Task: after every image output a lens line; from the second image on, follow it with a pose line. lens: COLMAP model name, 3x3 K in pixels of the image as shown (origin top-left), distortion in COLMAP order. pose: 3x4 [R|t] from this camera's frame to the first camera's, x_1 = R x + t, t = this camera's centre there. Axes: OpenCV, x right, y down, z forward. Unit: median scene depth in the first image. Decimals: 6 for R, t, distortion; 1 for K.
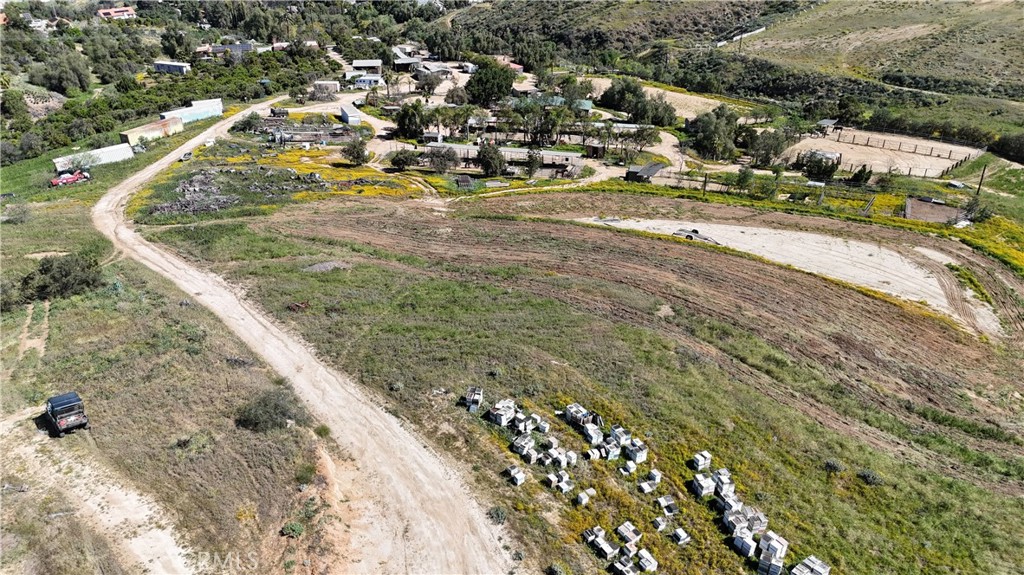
lens RADIAL K [[753.5, 0, 511.3], [0, 753.5, 288.7], [0, 0, 1]] dist [0.065517, -0.071437]
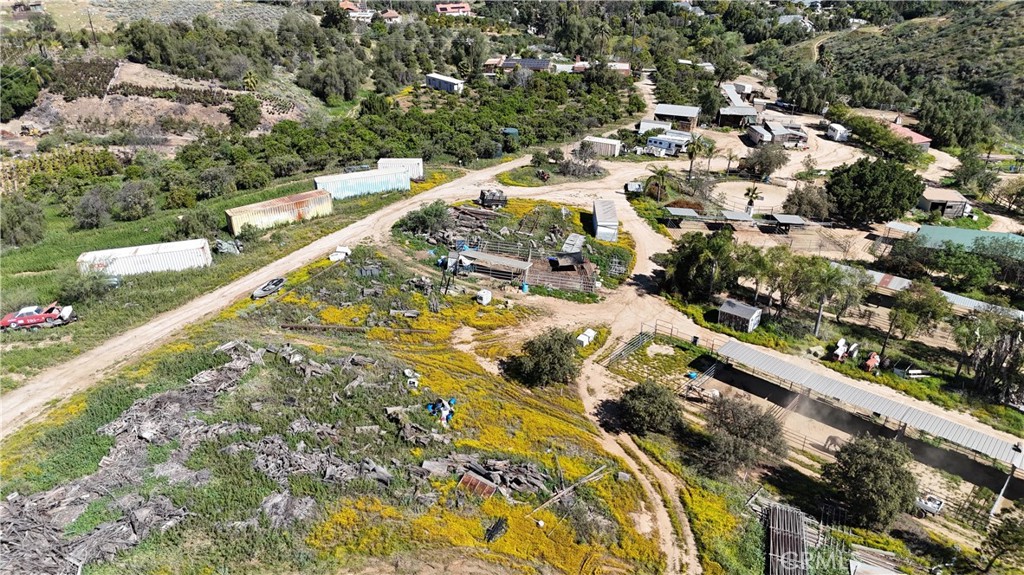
lens RADIAL K [[753.5, 0, 511.3], [0, 753.5, 288.7], [0, 0, 1]] dist [0.065517, -0.071437]
pose [[0.903784, 0.208729, -0.373639, -0.034760], [-0.211657, 0.976763, 0.033687, -0.121038], [0.371989, 0.048637, 0.926962, 0.297178]]
